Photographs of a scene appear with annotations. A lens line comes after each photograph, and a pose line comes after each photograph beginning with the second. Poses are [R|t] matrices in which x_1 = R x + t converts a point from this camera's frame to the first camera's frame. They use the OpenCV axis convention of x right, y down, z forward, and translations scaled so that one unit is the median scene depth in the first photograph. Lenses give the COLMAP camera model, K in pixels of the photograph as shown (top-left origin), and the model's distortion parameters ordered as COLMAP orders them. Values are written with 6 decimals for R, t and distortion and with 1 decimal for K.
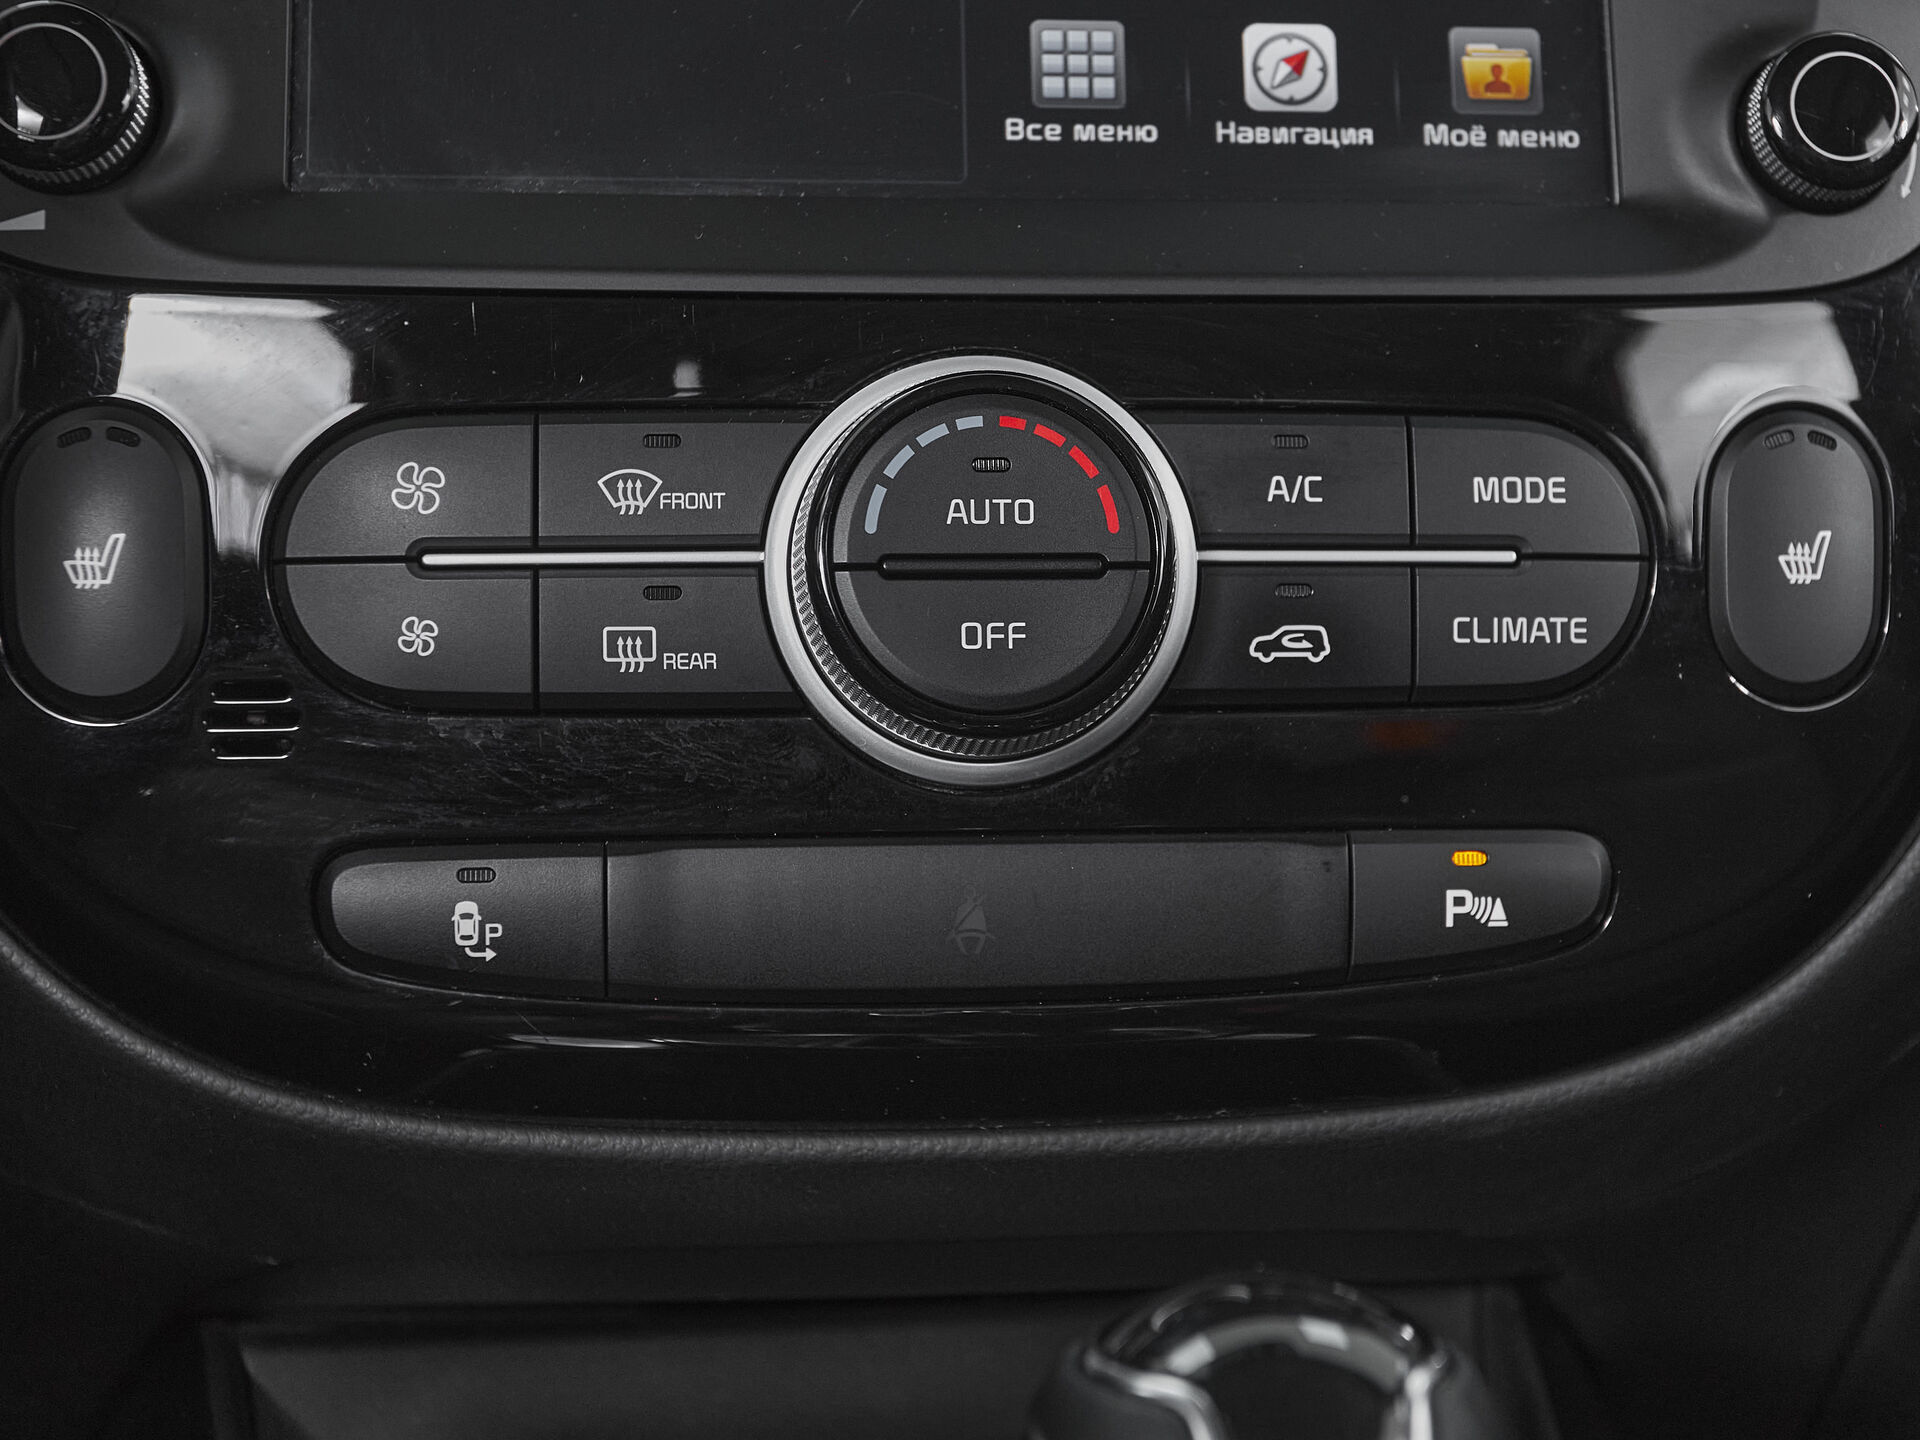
lens RADIAL K [[3170.0, 0, 1118.4], [0, 3170.0, 632.5], [0, 0, 1]] dist [0.003571, 0.138201]
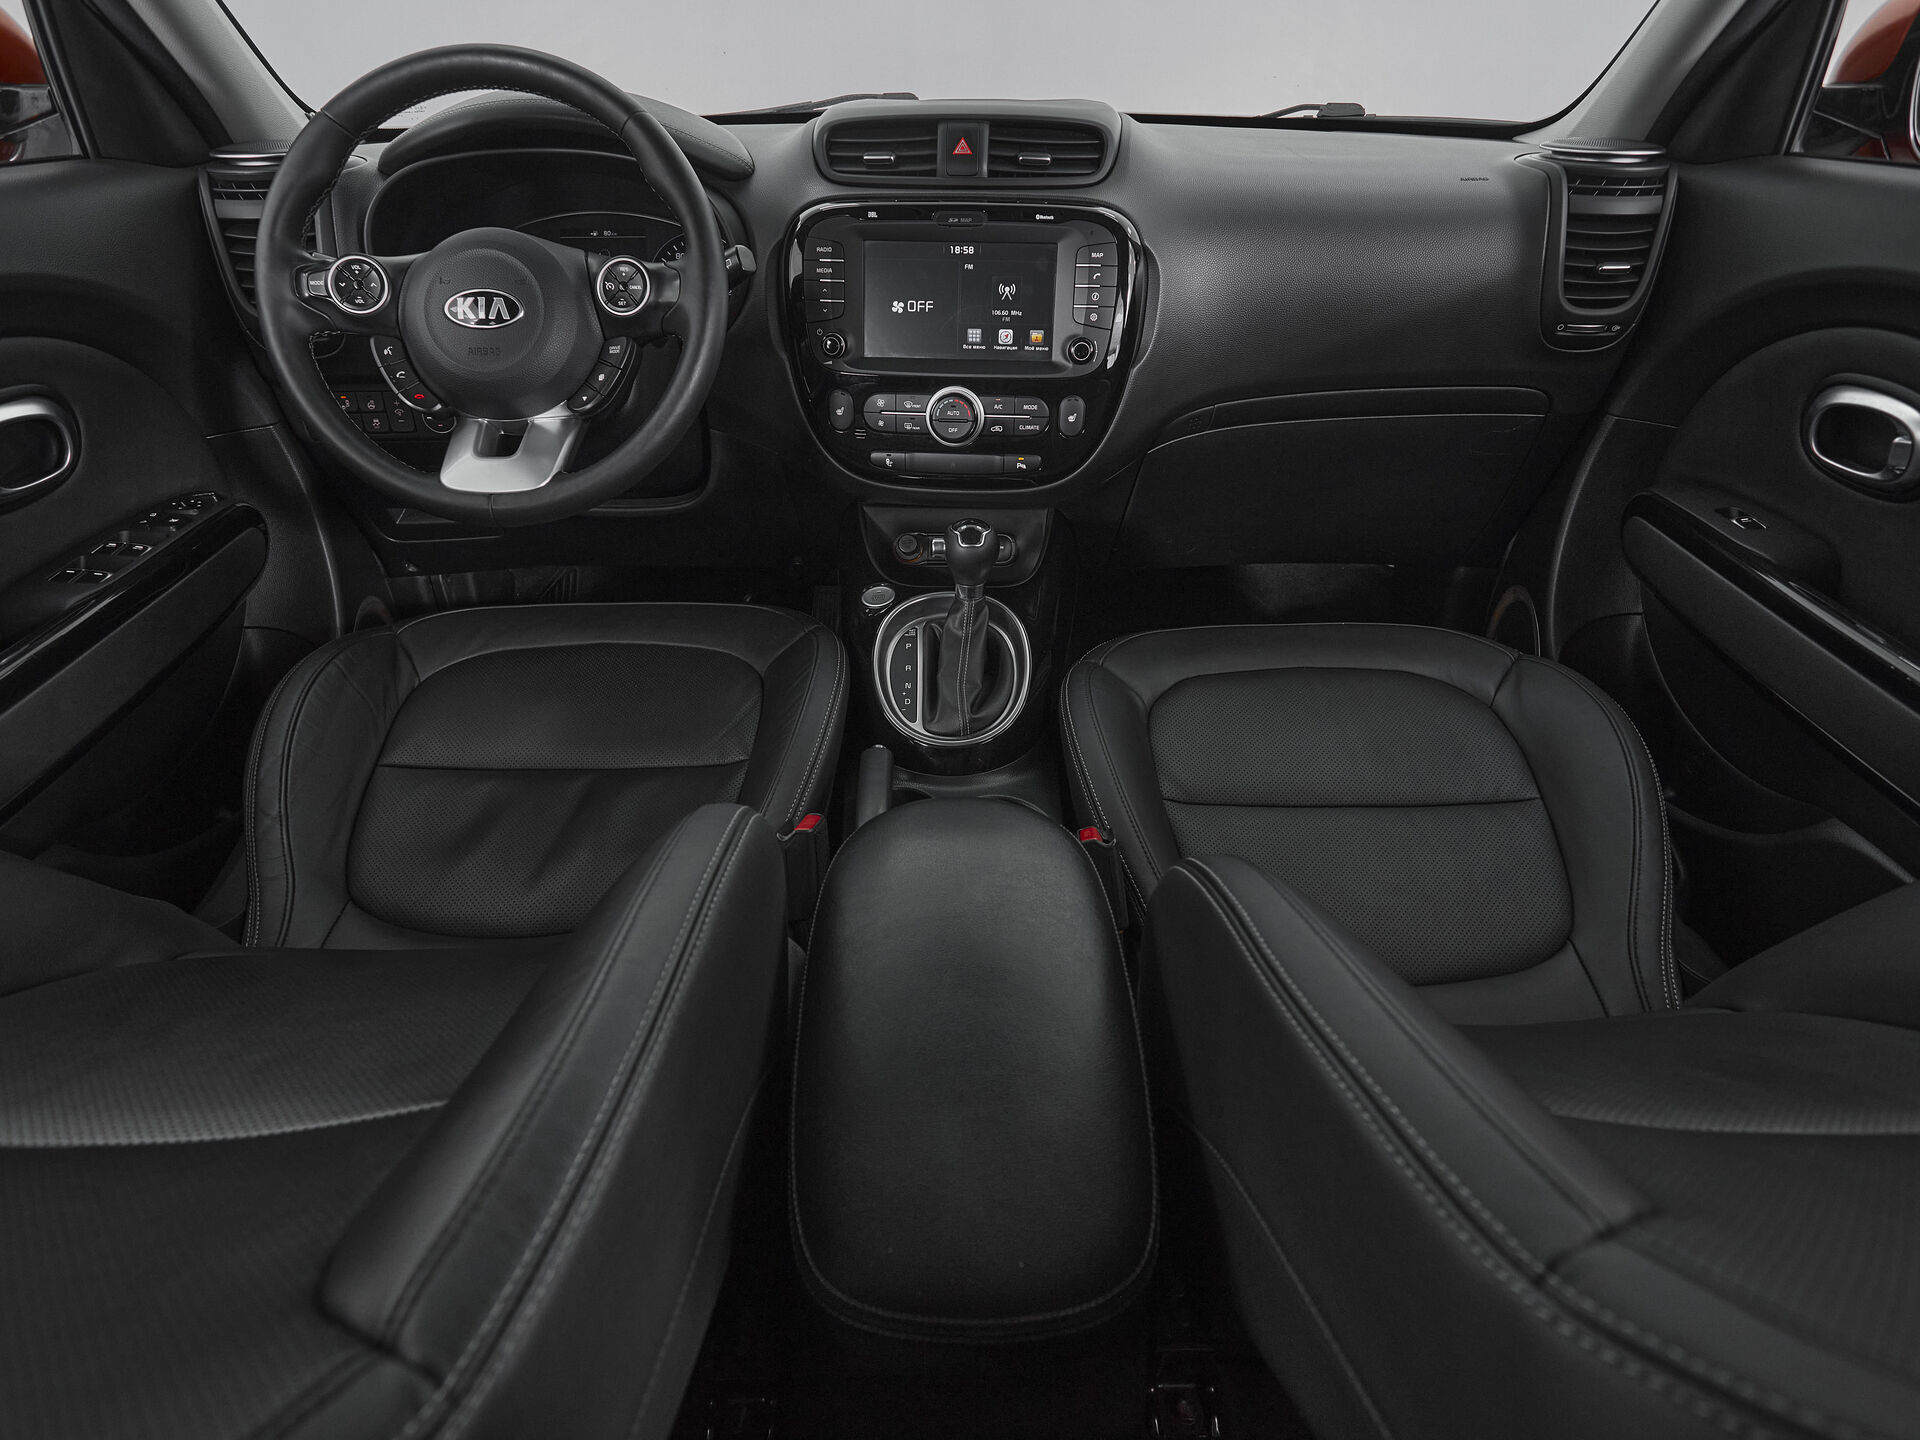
lens RADIAL K [[1023.8, 0, 955.2], [0, 1023.8, 727.5], [0, 0, 1]] dist [-0.000949, -0.000305]
pose [[0.979856, 0.107943, -0.168019, 0.431449], [-0.016448, 0.882099, 0.470778, -0.498192], [0.199027, -0.458531, 0.866105, -1.382955]]
